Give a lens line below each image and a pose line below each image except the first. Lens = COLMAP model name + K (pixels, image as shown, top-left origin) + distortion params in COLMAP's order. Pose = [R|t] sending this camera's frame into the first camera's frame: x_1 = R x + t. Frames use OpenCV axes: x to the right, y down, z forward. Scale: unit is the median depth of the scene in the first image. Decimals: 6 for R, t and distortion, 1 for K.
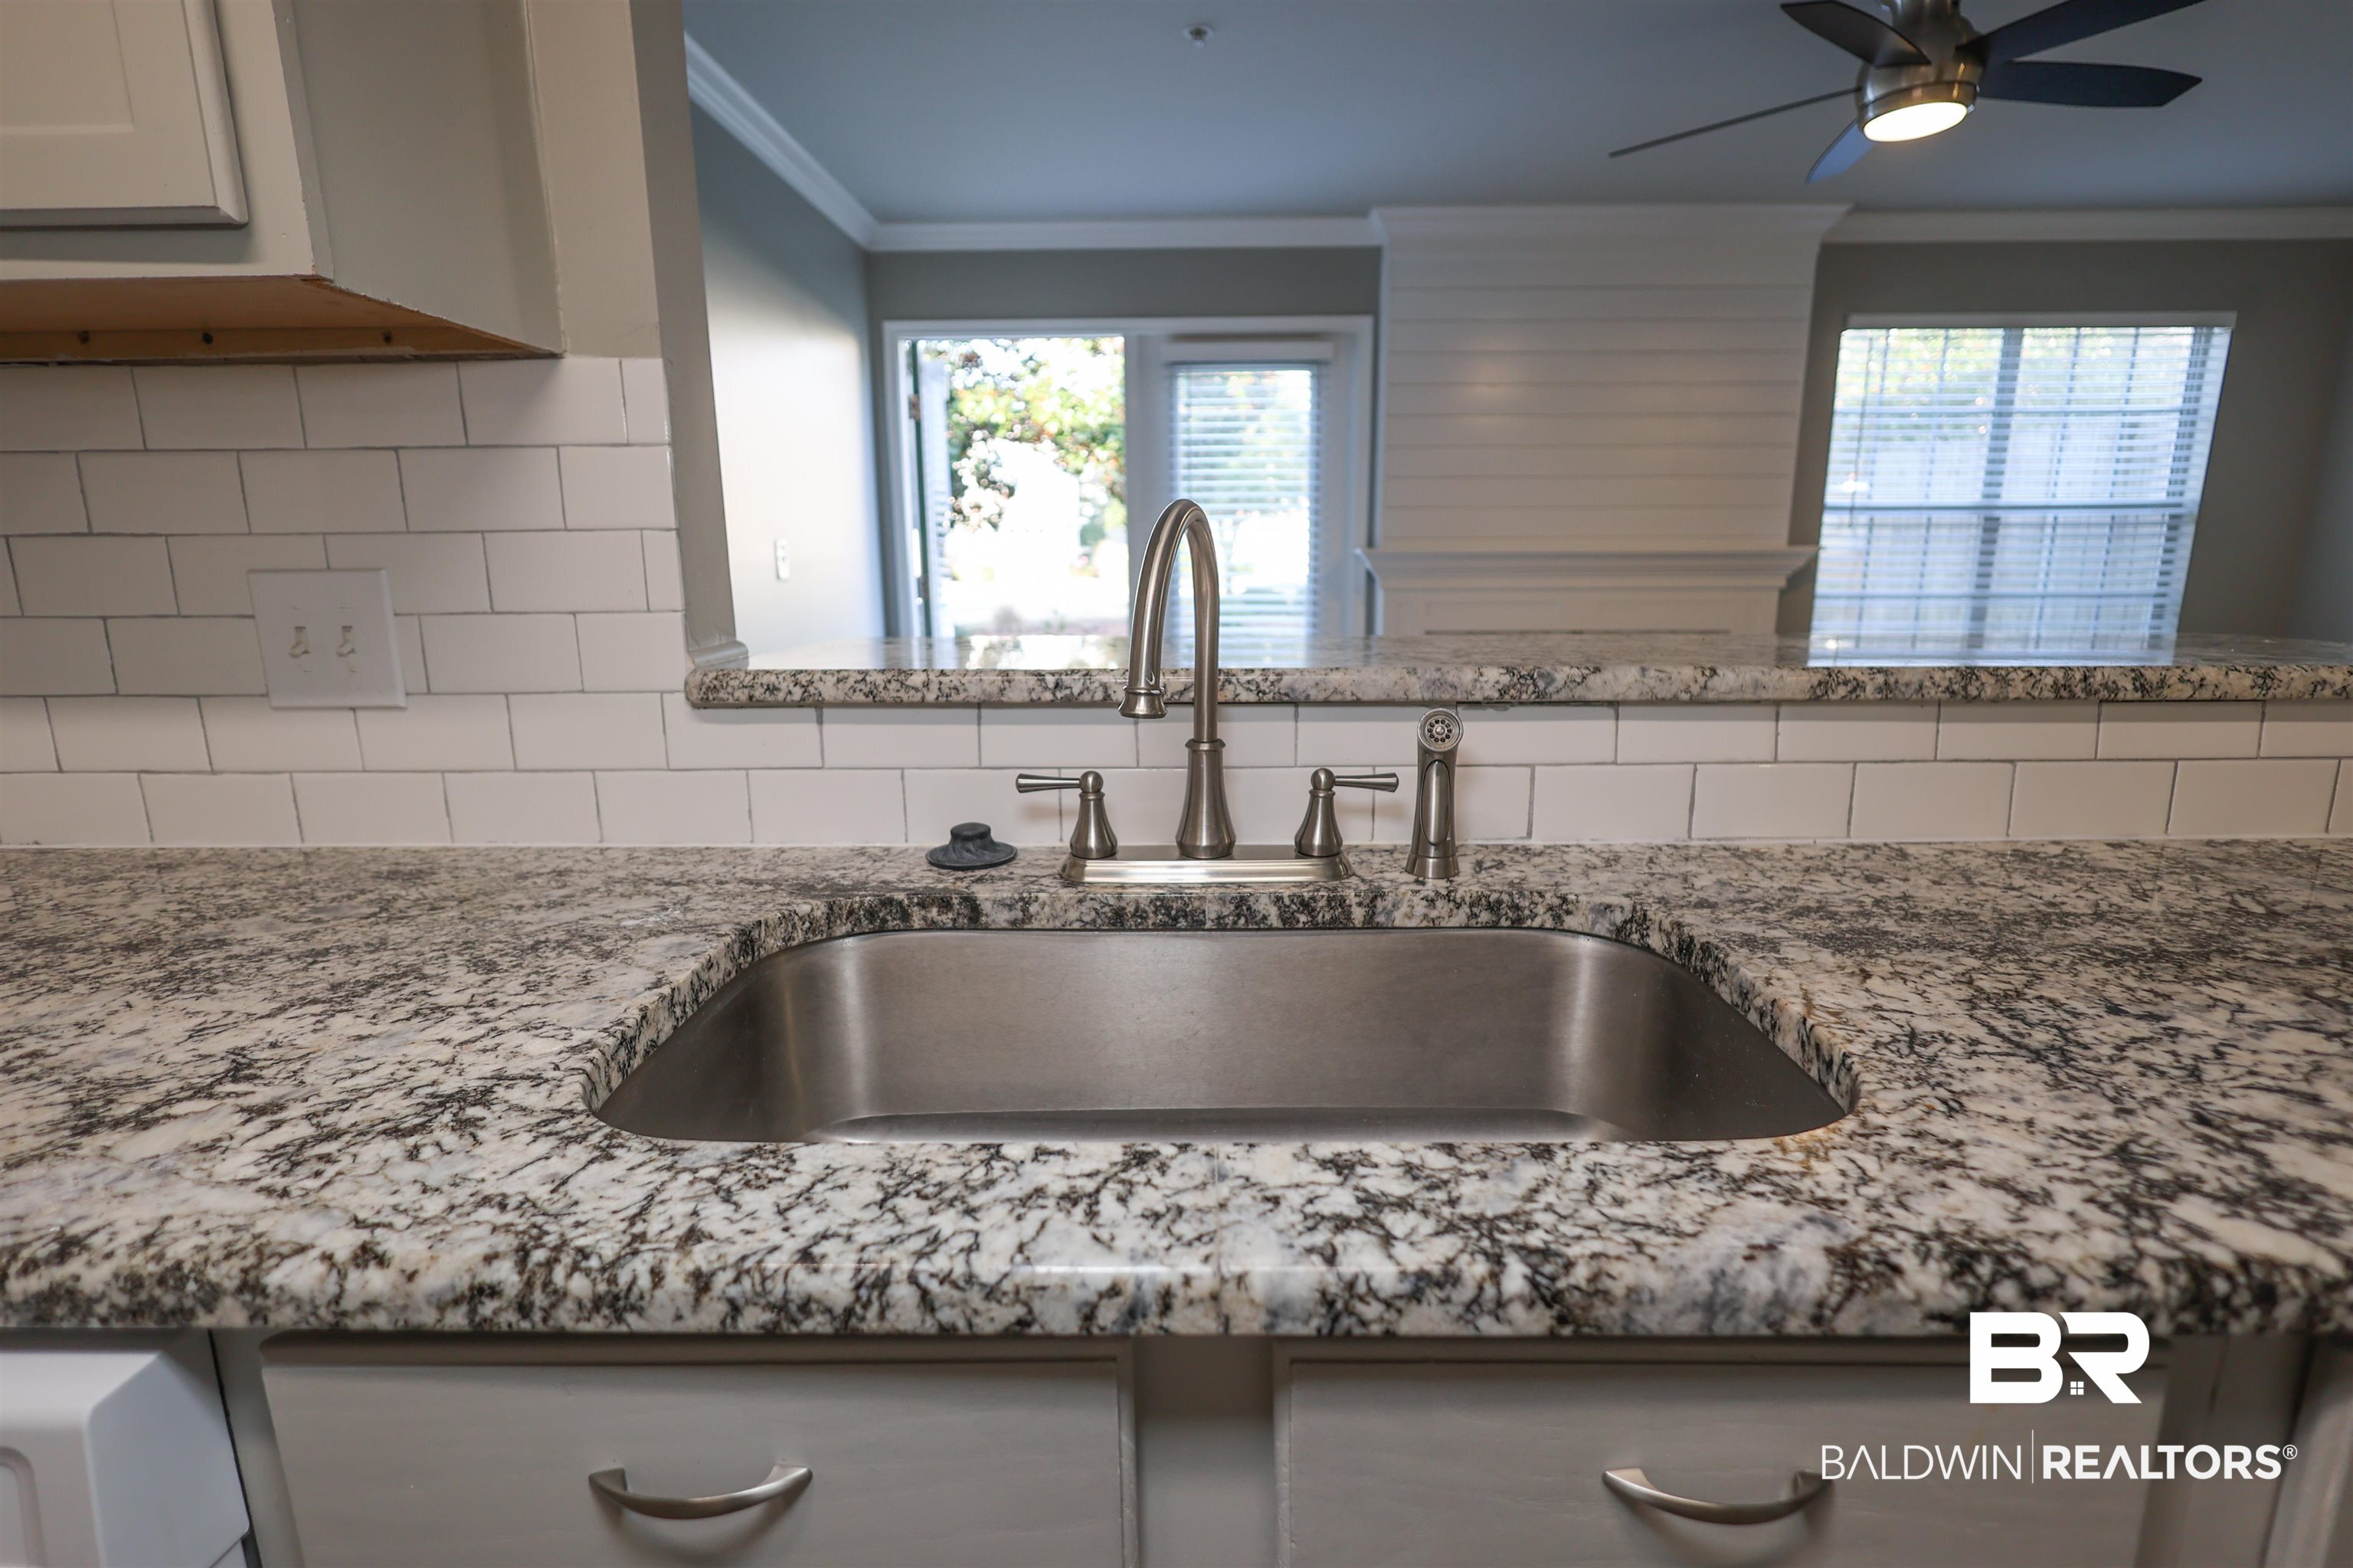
lens RADIAL K [[1091.8, 0, 1177.8], [0, 1091.8, 762.8], [0, 0, 1]] dist [-0.001991, -0.000295]
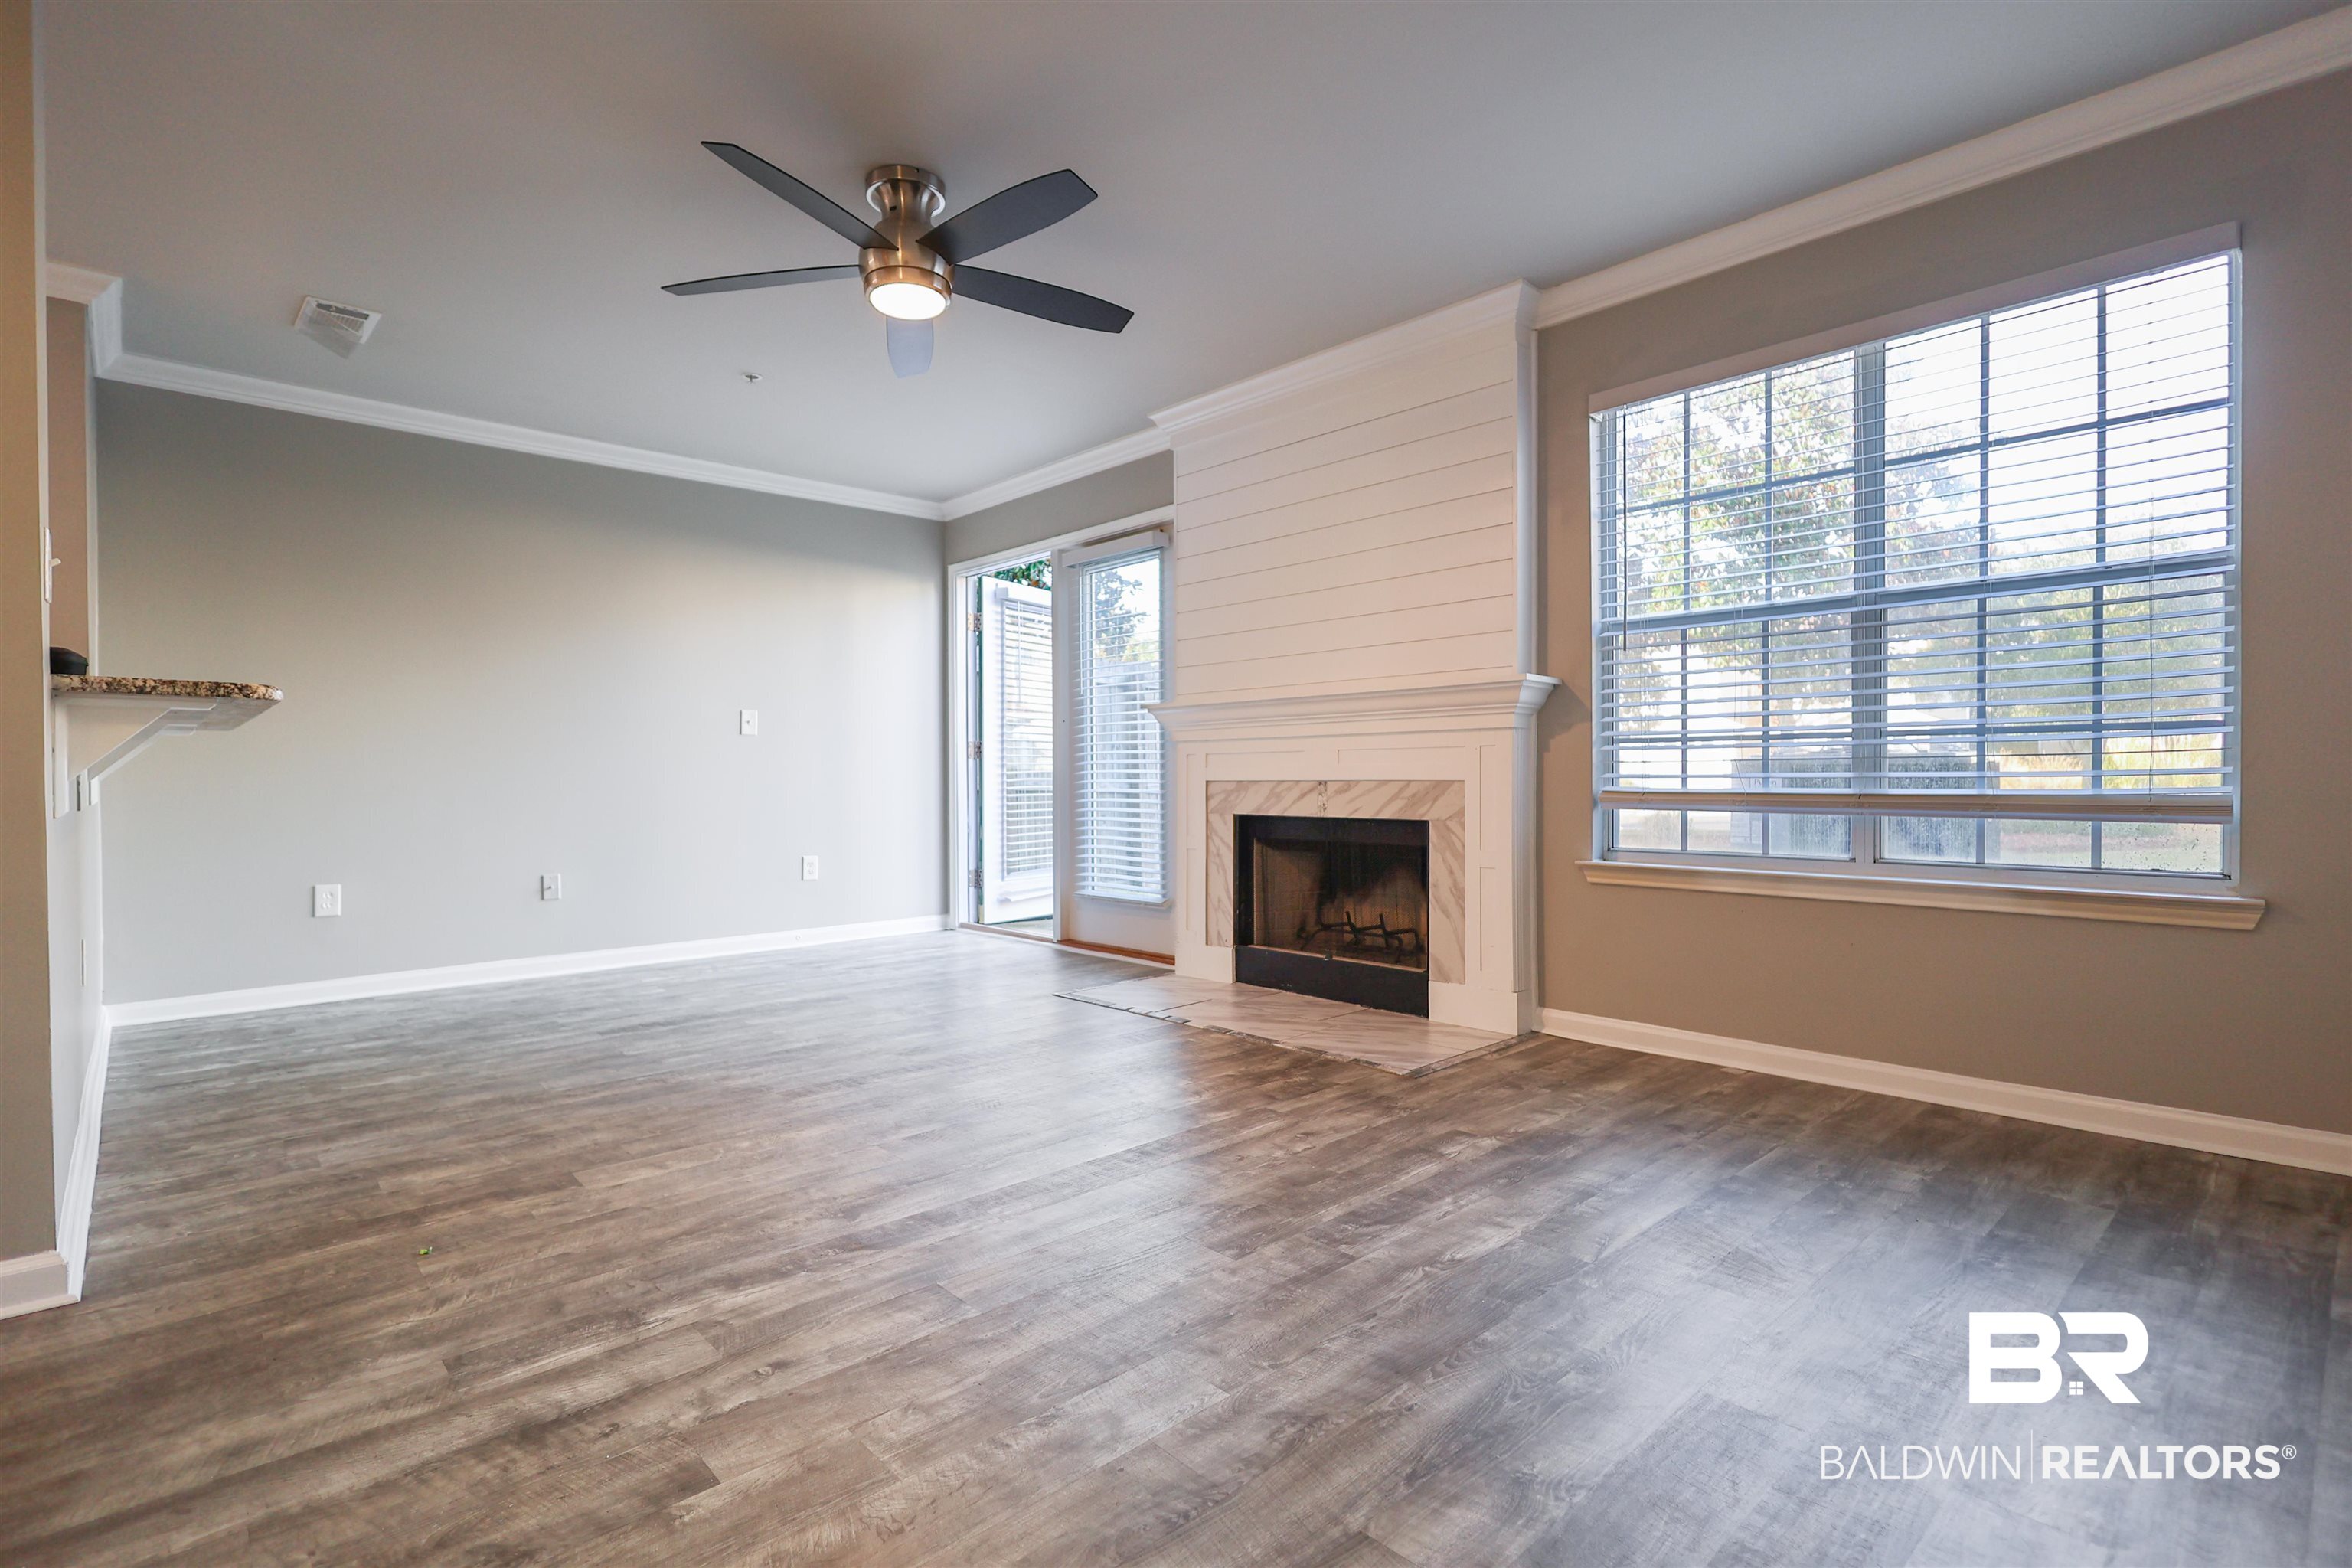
lens RADIAL K [[1086.3, 0, 1164.7], [0, 1086.3, 796.9], [0, 0, 1]] dist [-0.002876, -0.000585]
pose [[0.693679, 0.012249, -0.720180, 0.943990], [-0.141081, 0.982799, -0.119174, 0.022382], [0.706333, 0.184272, 0.683475, 0.275900]]
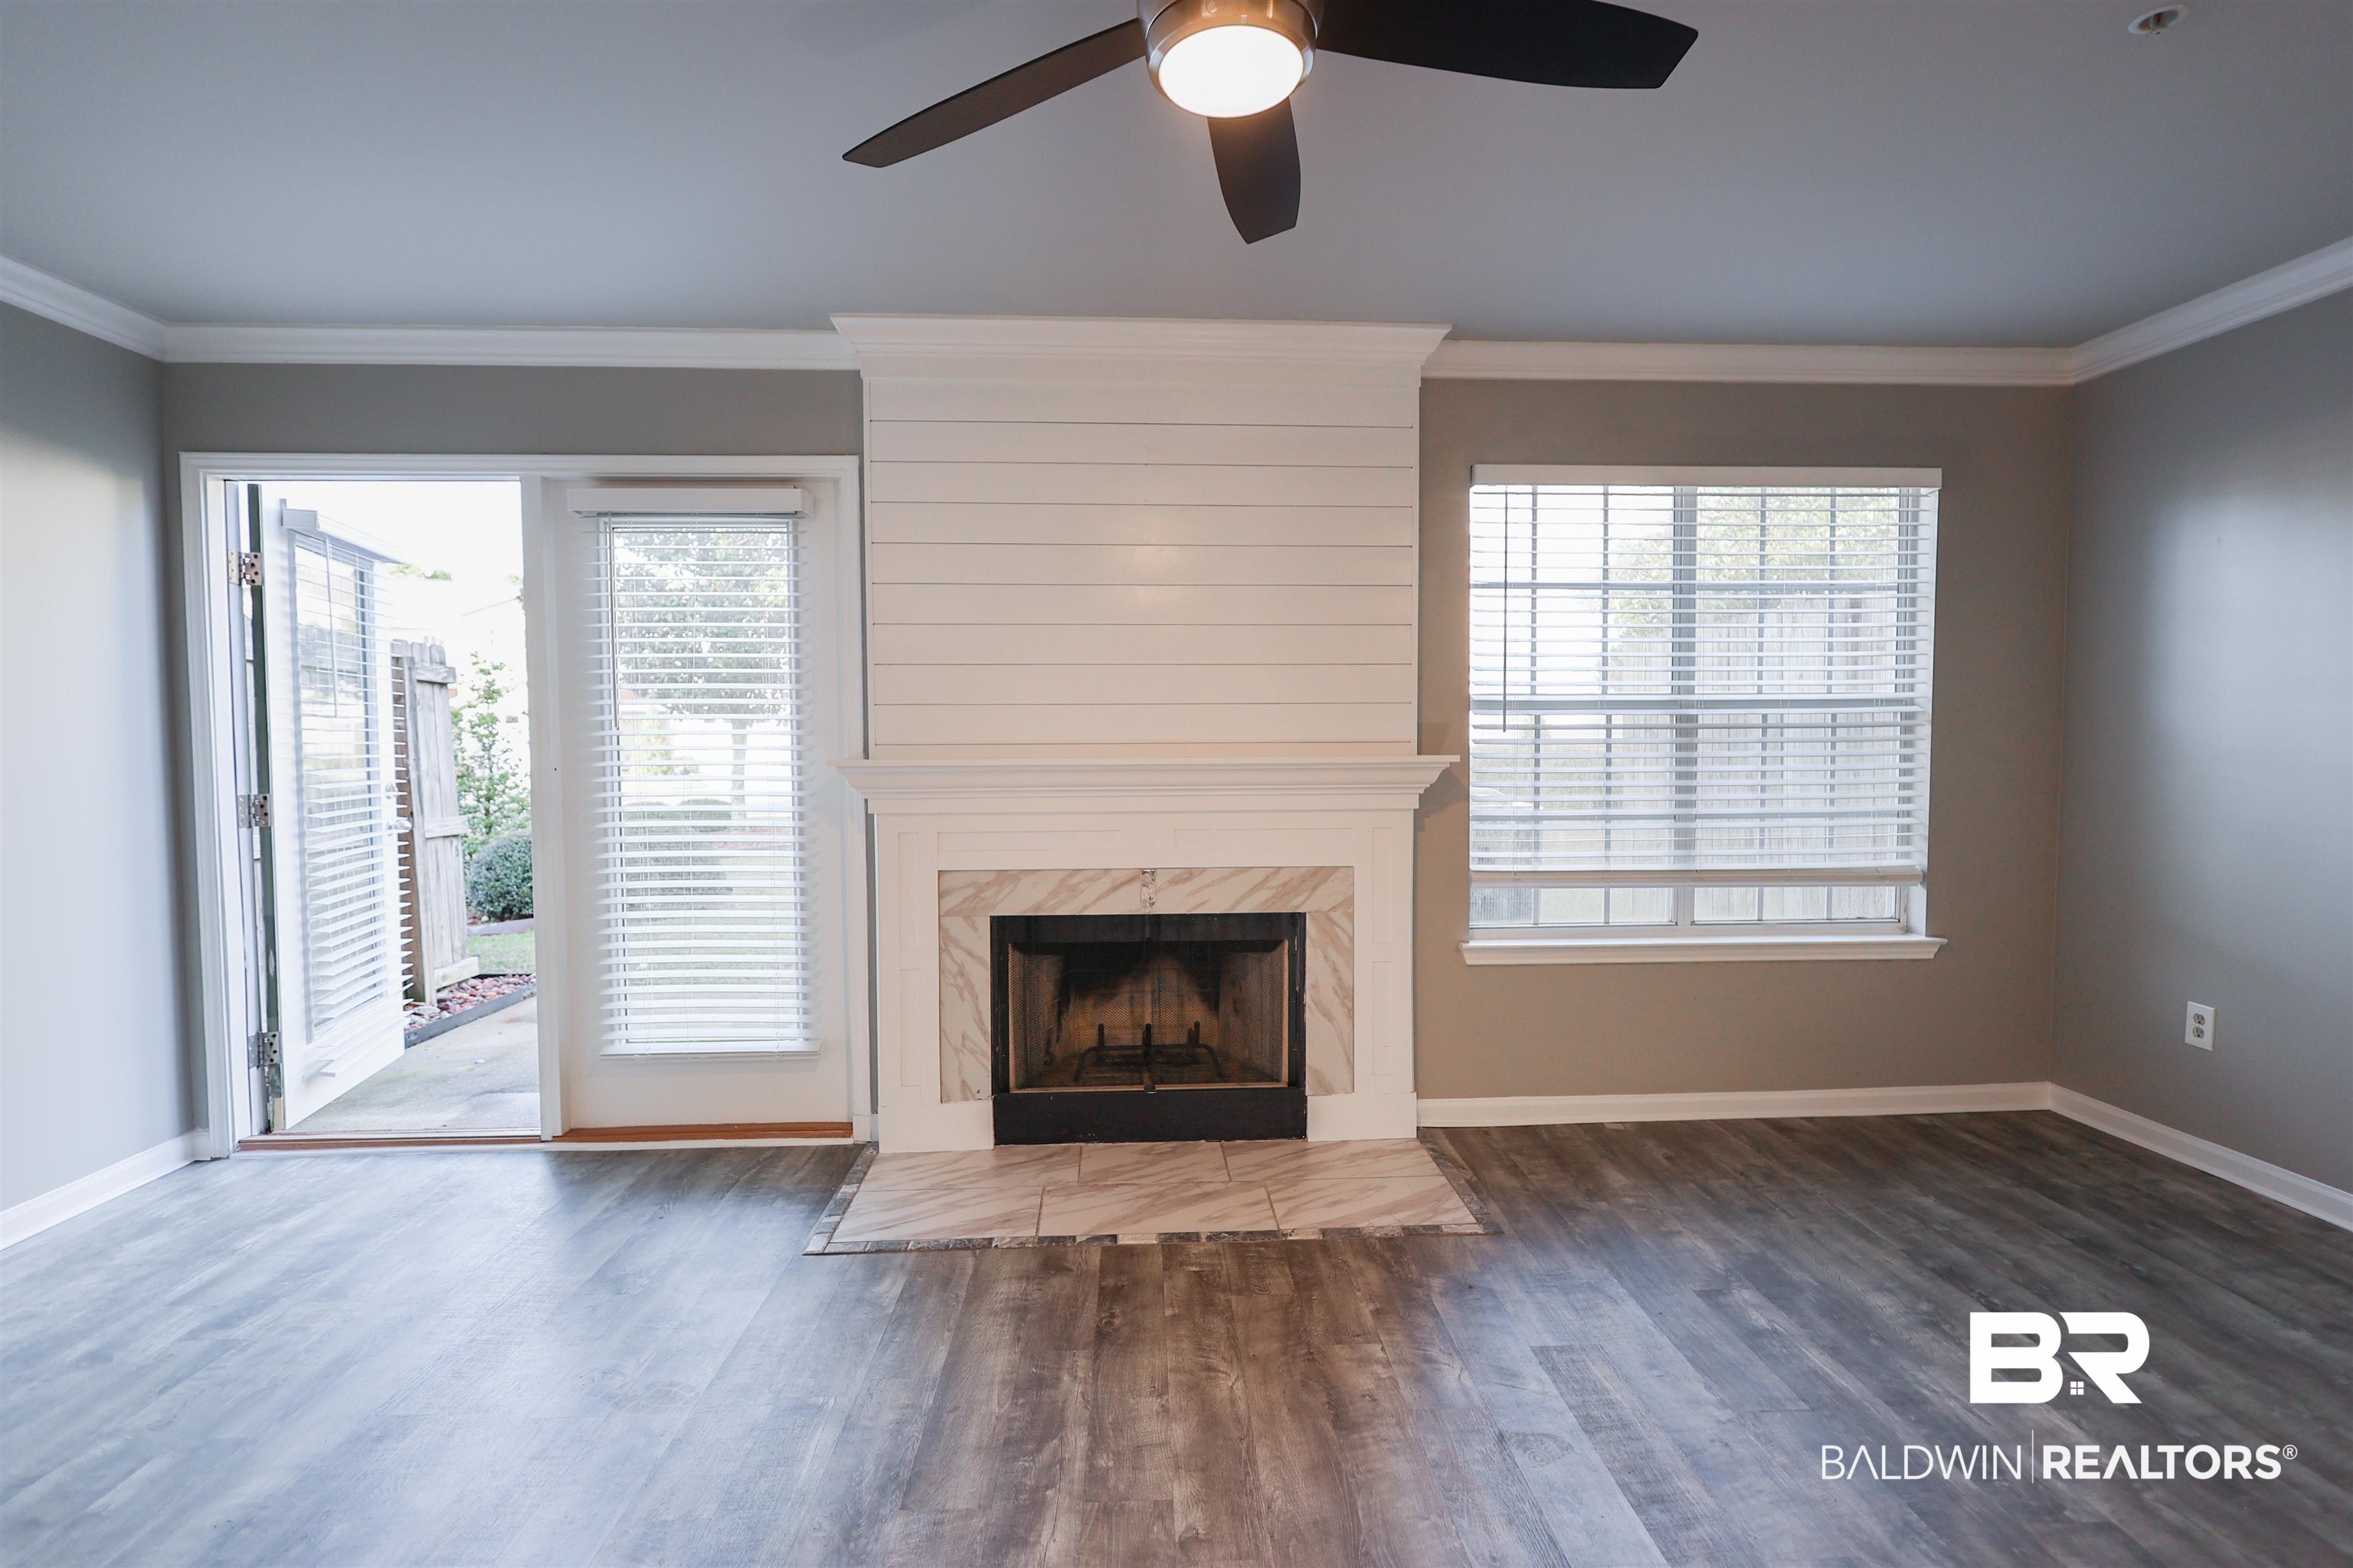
lens RADIAL K [[1107.3, 0, 1176.5], [0, 1107.3, 784.0], [0, 0, 1]] dist [-0.001815, -0.000584]
pose [[0.997353, -0.004056, 0.072601, 0.332266], [0.015506, 0.987342, -0.157843, -0.059259], [-0.071041, 0.158551, 0.984792, 0.258810]]
